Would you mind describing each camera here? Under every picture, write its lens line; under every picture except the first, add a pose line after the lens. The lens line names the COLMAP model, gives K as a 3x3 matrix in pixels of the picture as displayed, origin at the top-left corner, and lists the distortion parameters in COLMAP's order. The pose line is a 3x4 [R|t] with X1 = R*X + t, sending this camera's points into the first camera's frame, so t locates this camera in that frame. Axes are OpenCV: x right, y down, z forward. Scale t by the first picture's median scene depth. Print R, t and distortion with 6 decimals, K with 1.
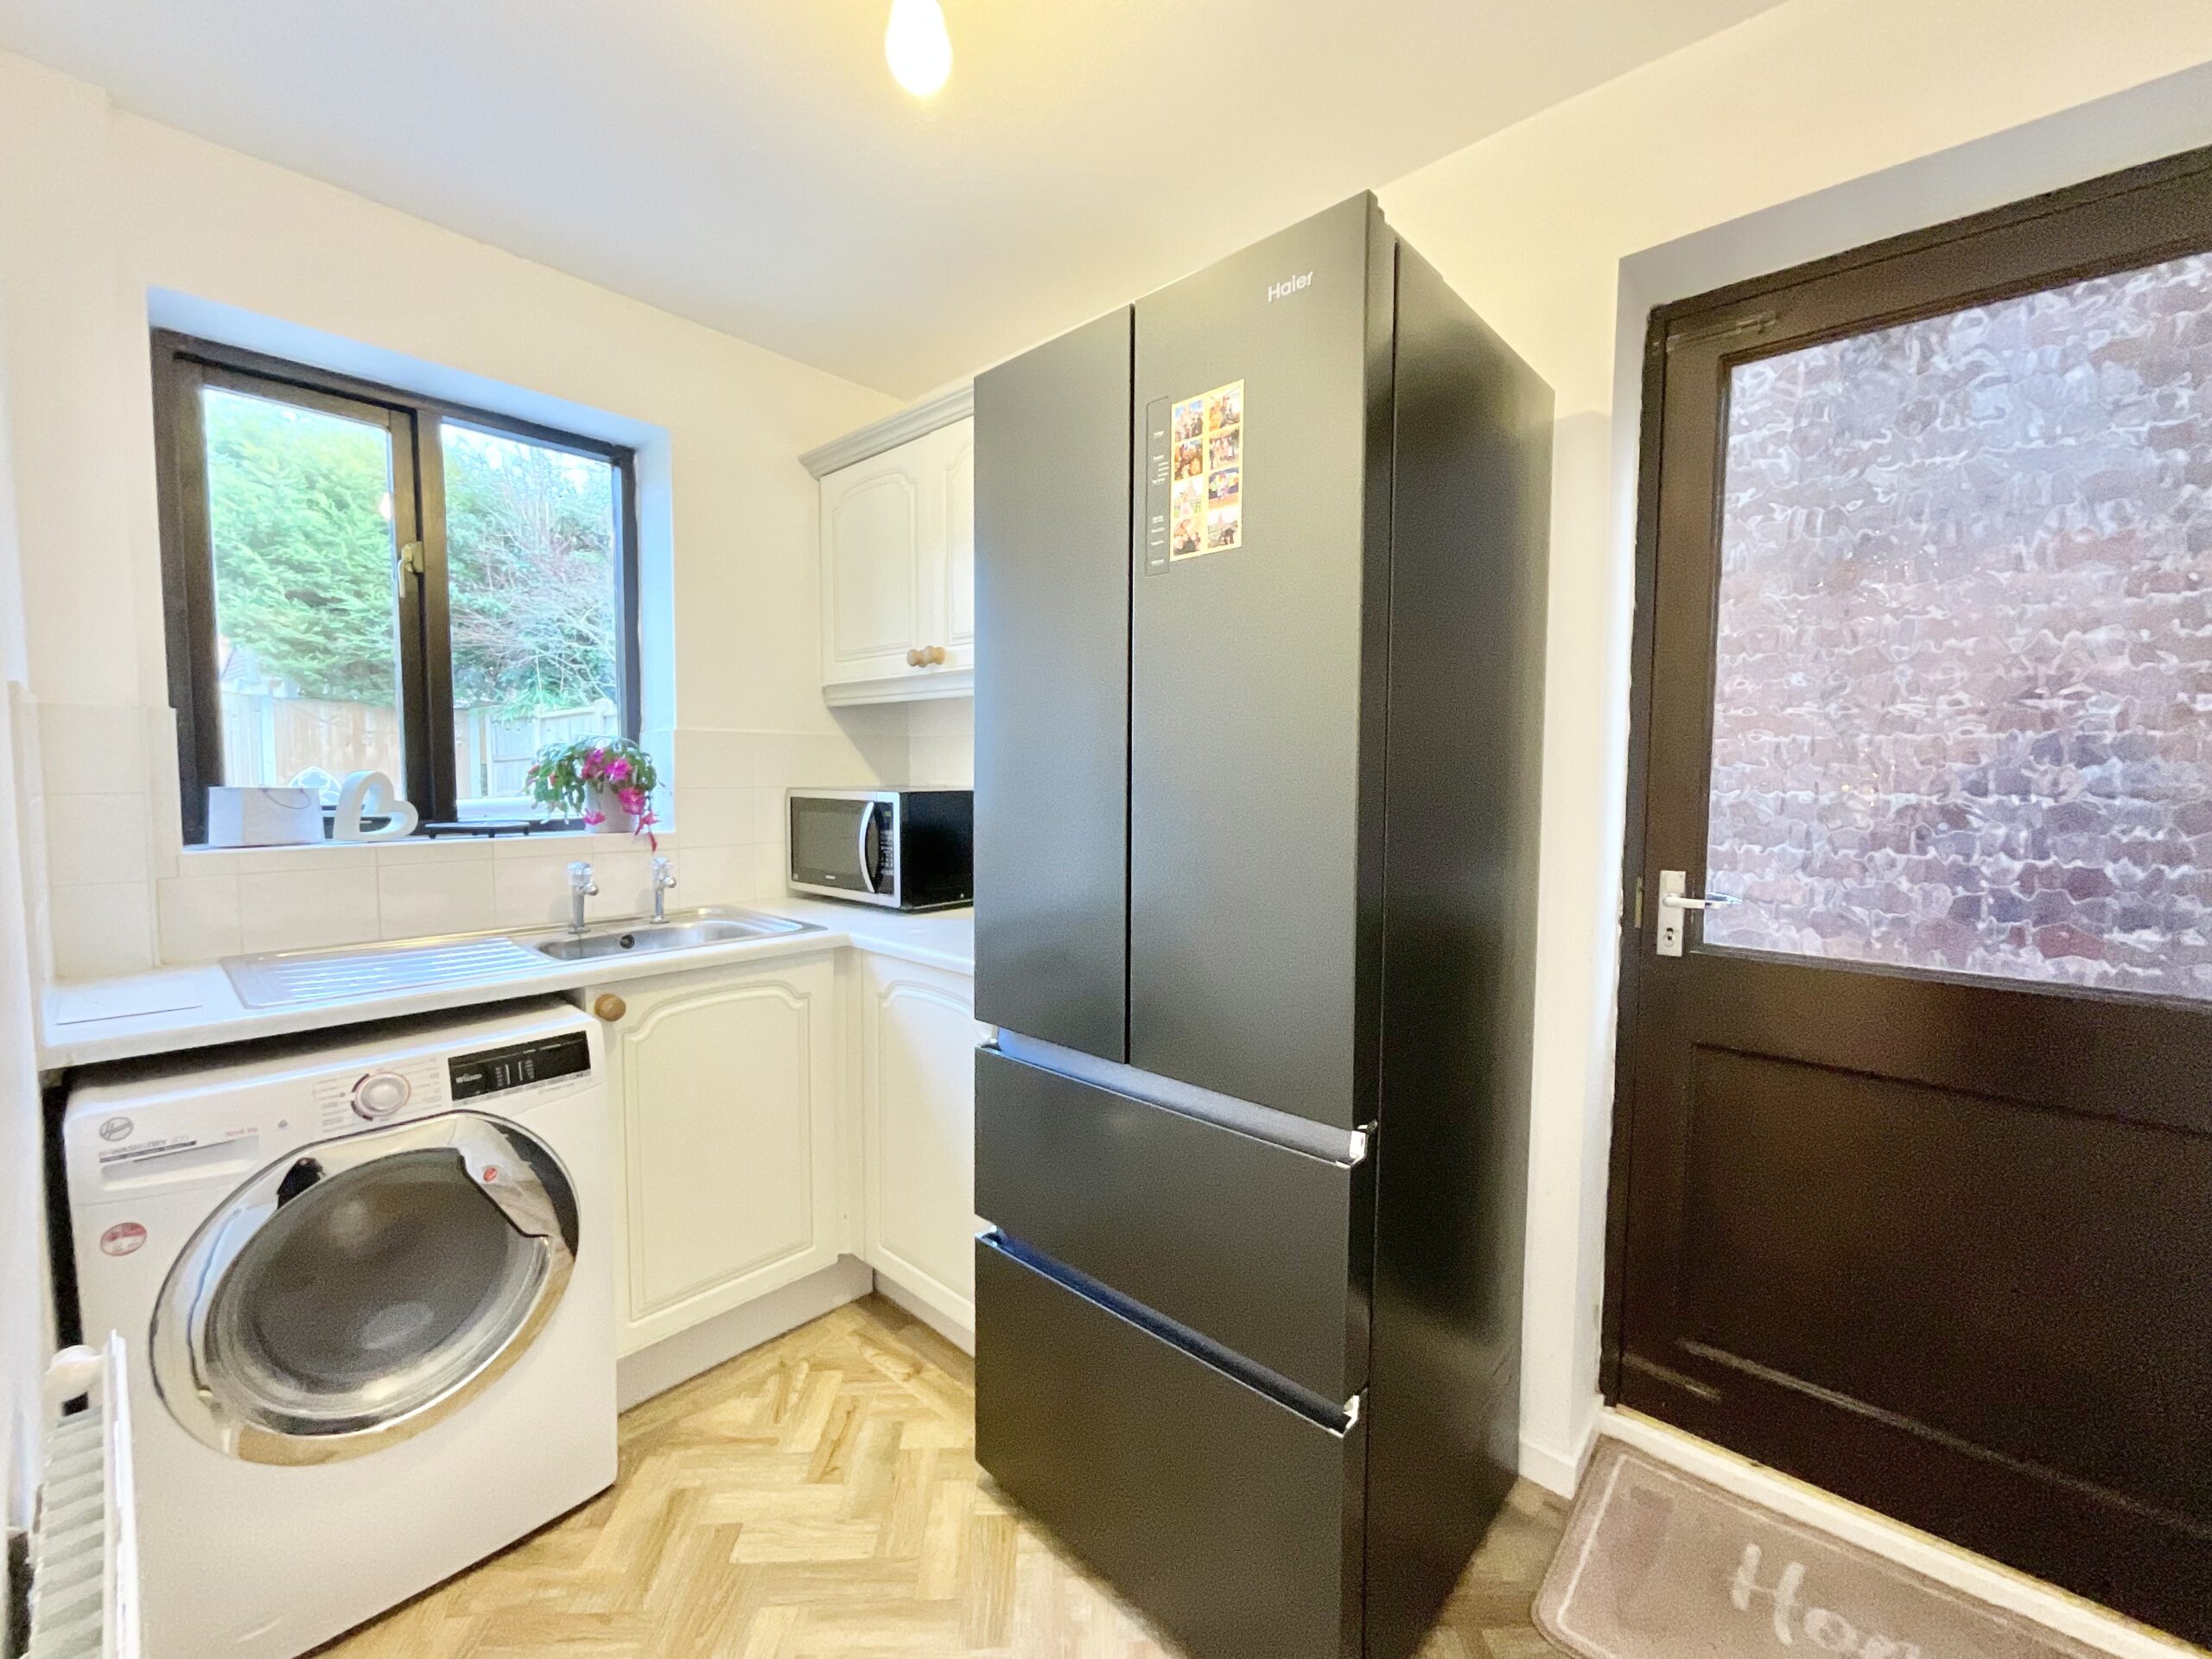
lens RADIAL K [[896.9, 0, 1106.6], [0, 896.9, 827.0], [0, 0, 1]] dist [0.000681, -0.000711]
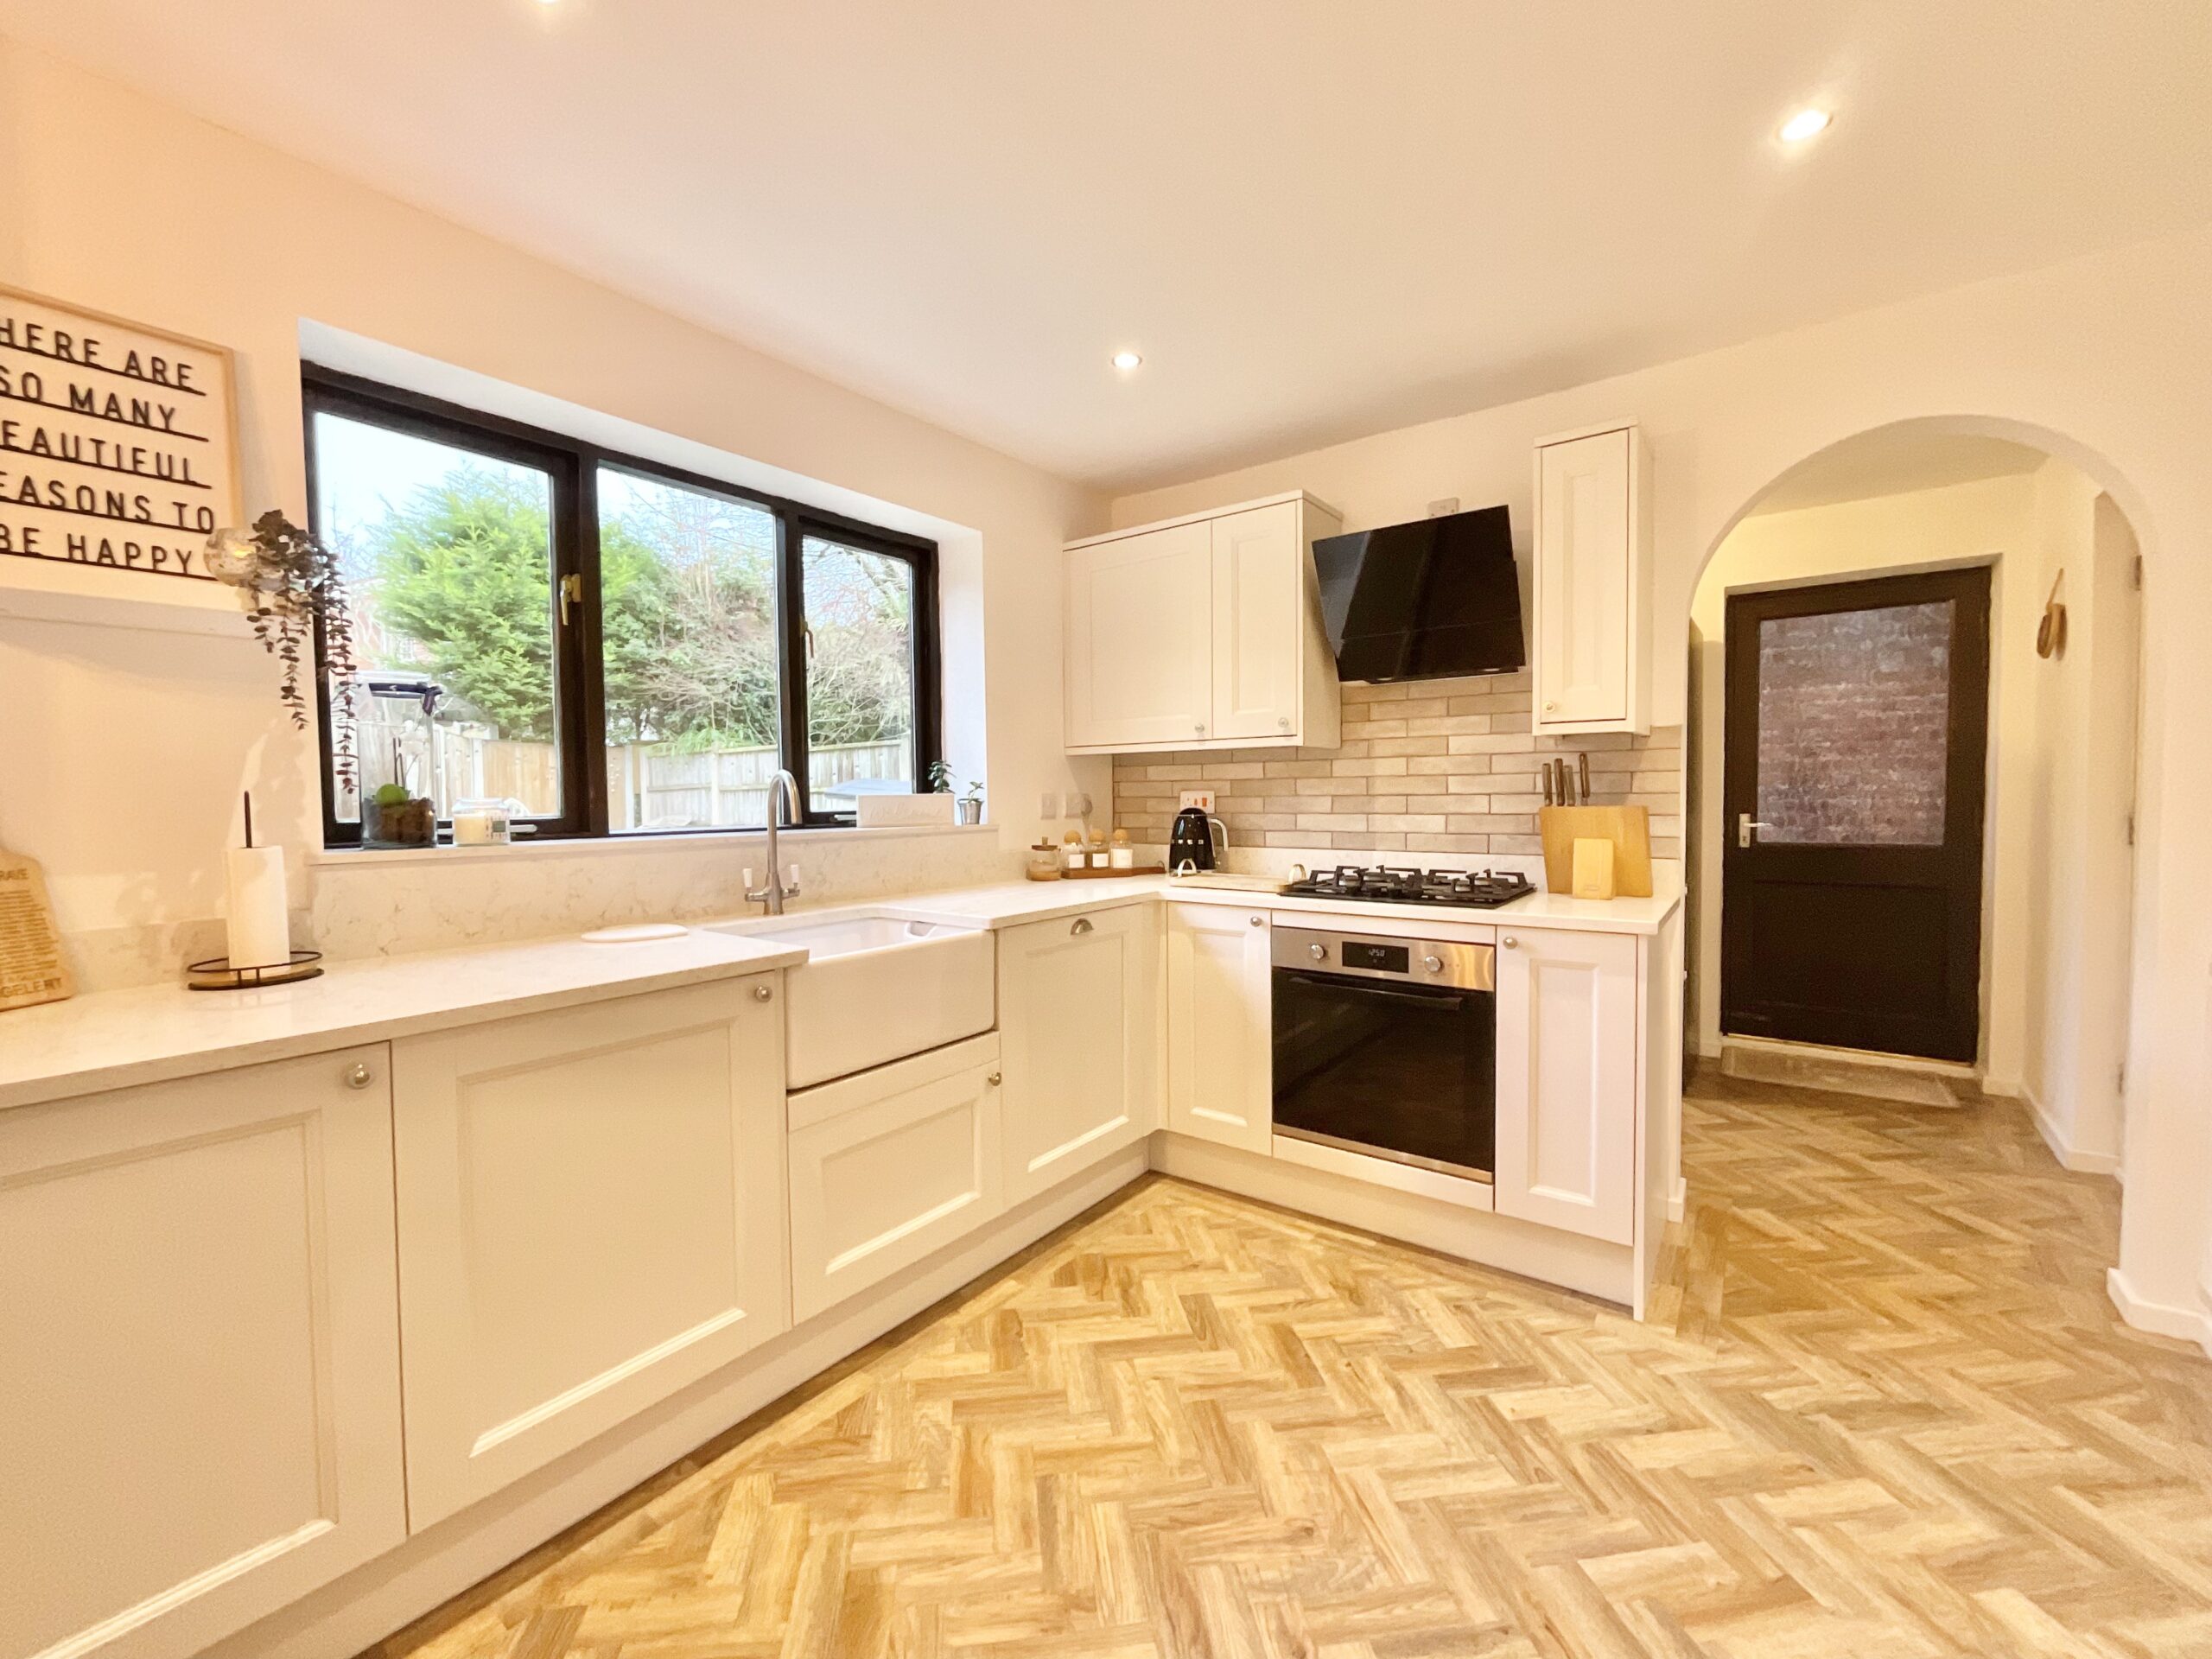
lens RADIAL K [[896.9, 0, 1106.6], [0, 896.9, 827.0], [0, 0, 1]] dist [0.000681, -0.000711]
pose [[0.994298, -0.027865, 0.102929, -0.261115], [0.029874, 0.999391, -0.018033, 0.014129], [-0.102364, 0.021005, 0.994525, -0.246107]]
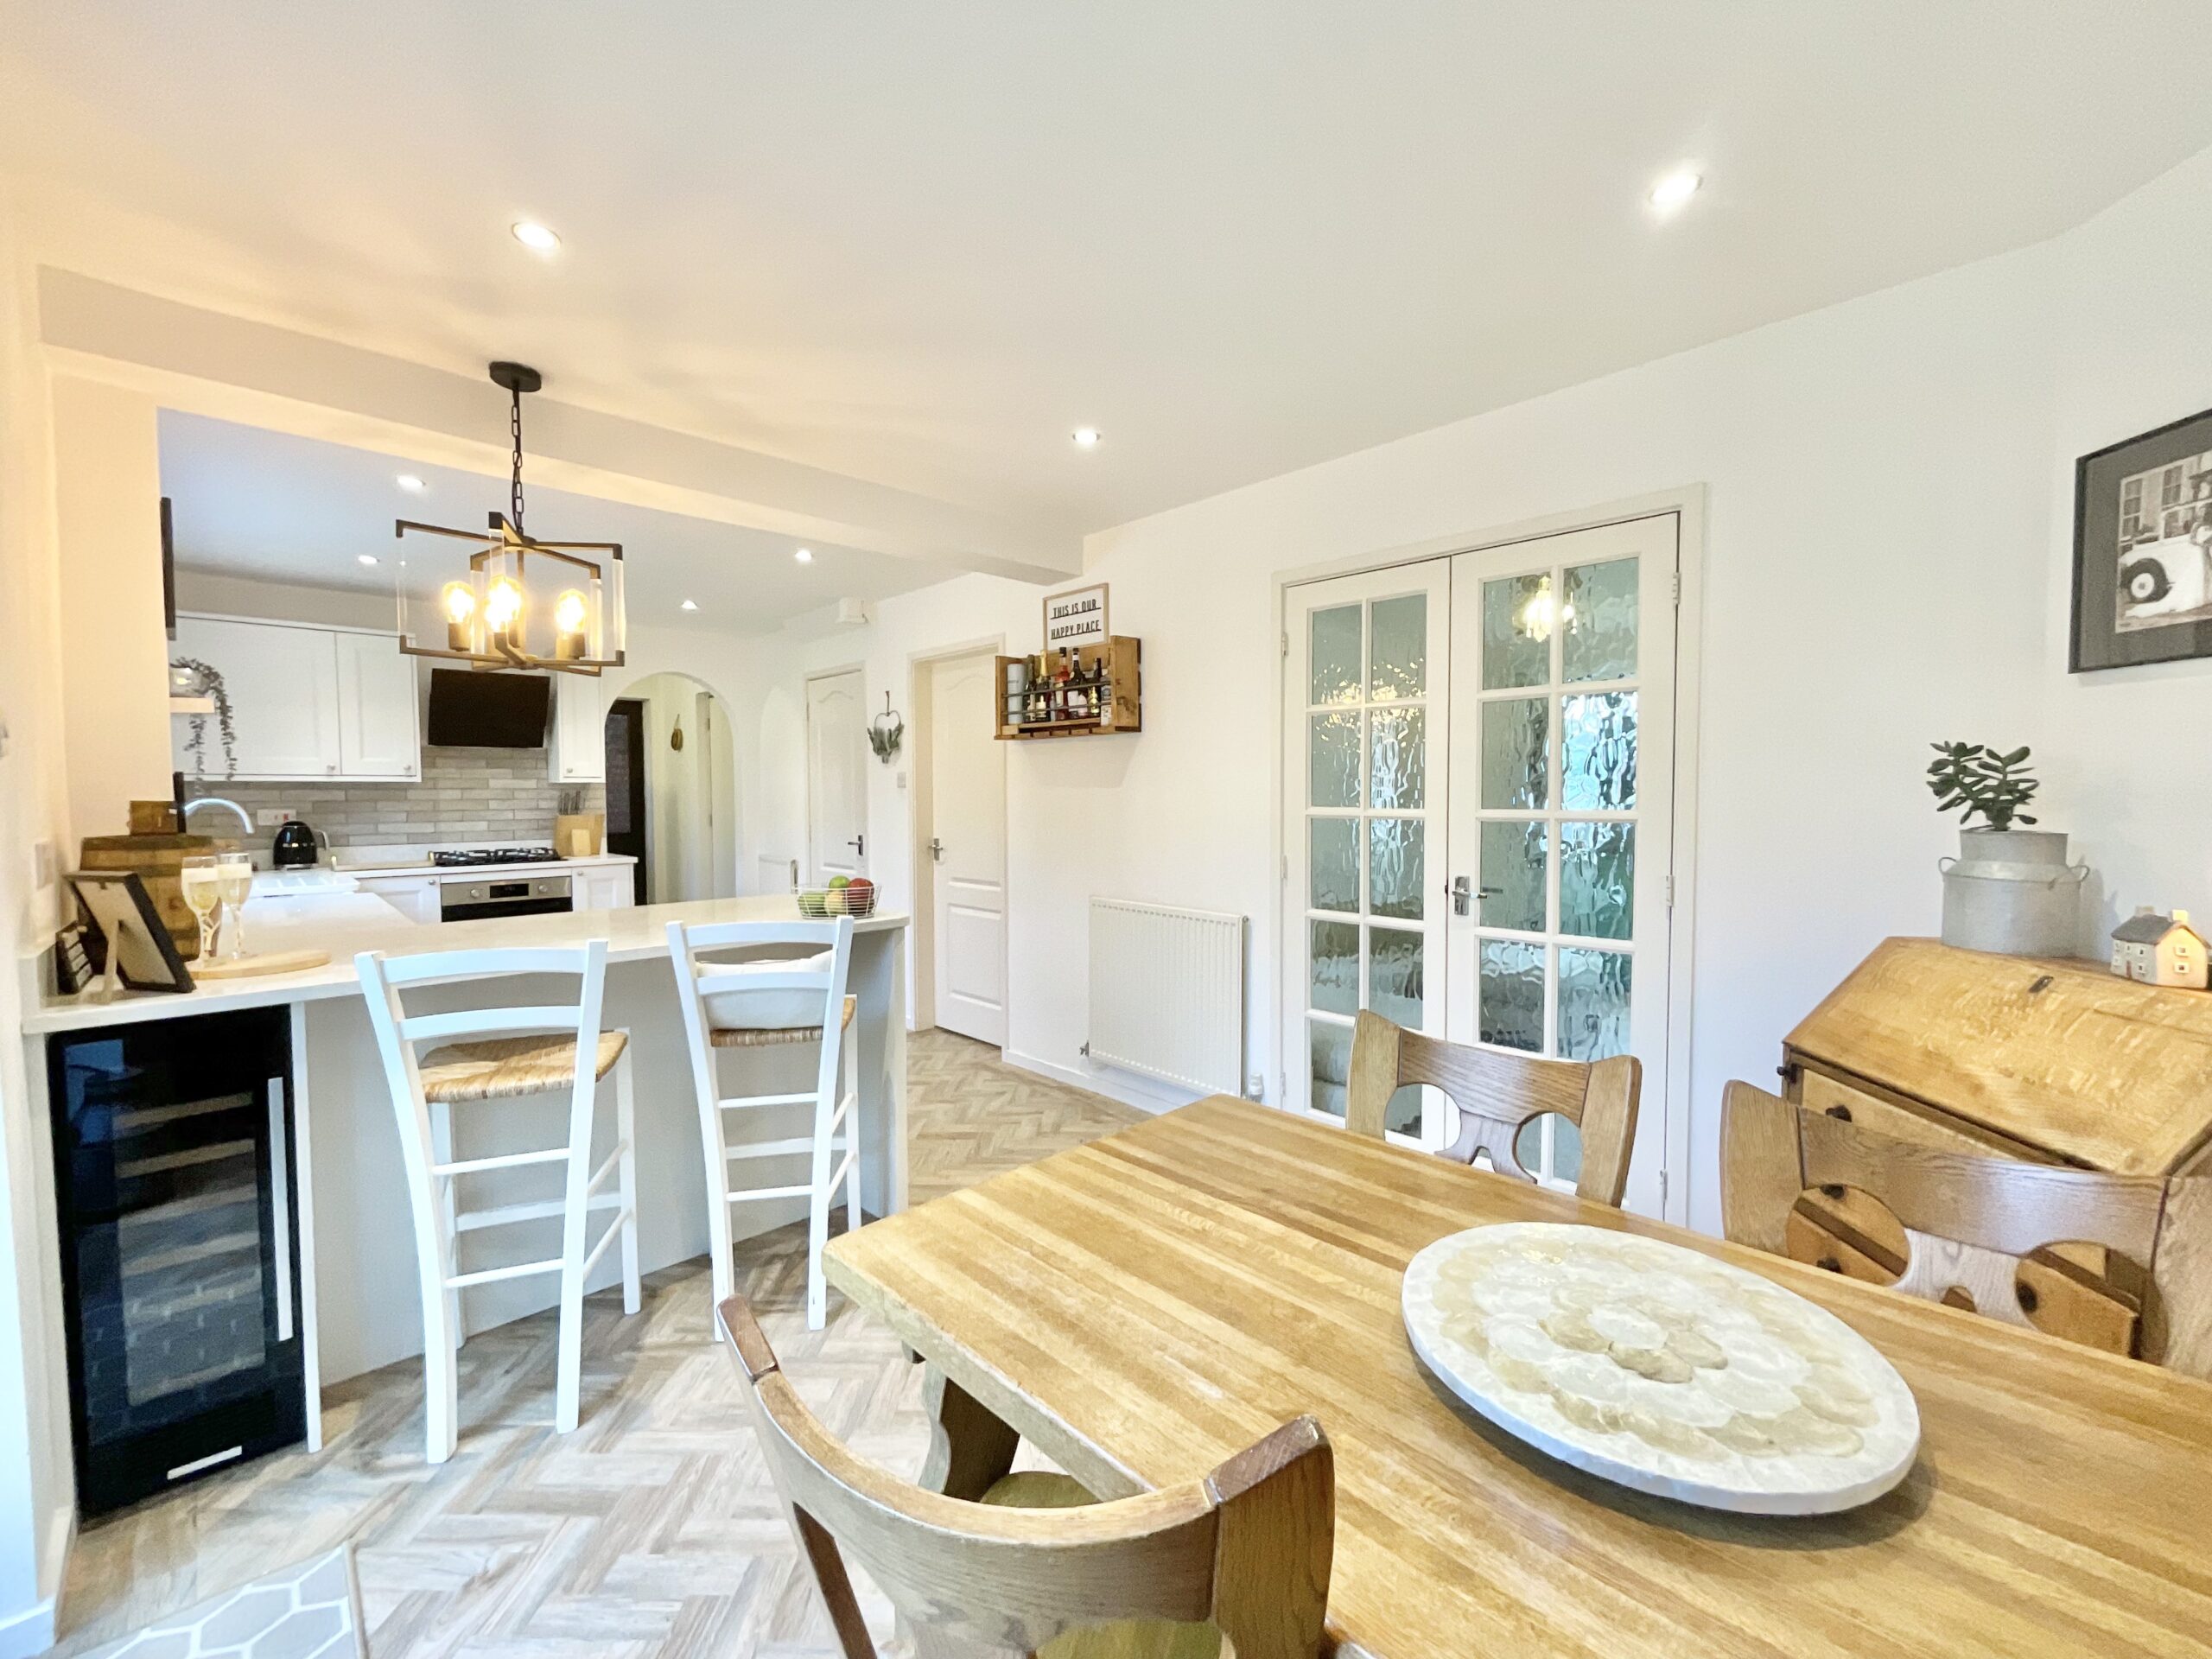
lens RADIAL K [[896.9, 0, 1106.6], [0, 896.9, 827.0], [0, 0, 1]] dist [0.000681, -0.000711]
pose [[0.052172, -0.051121, 0.997329, -0.657923], [0.063206, 0.996856, 0.047791, 0.009274], [-0.996636, 0.060543, 0.055239, -0.373899]]
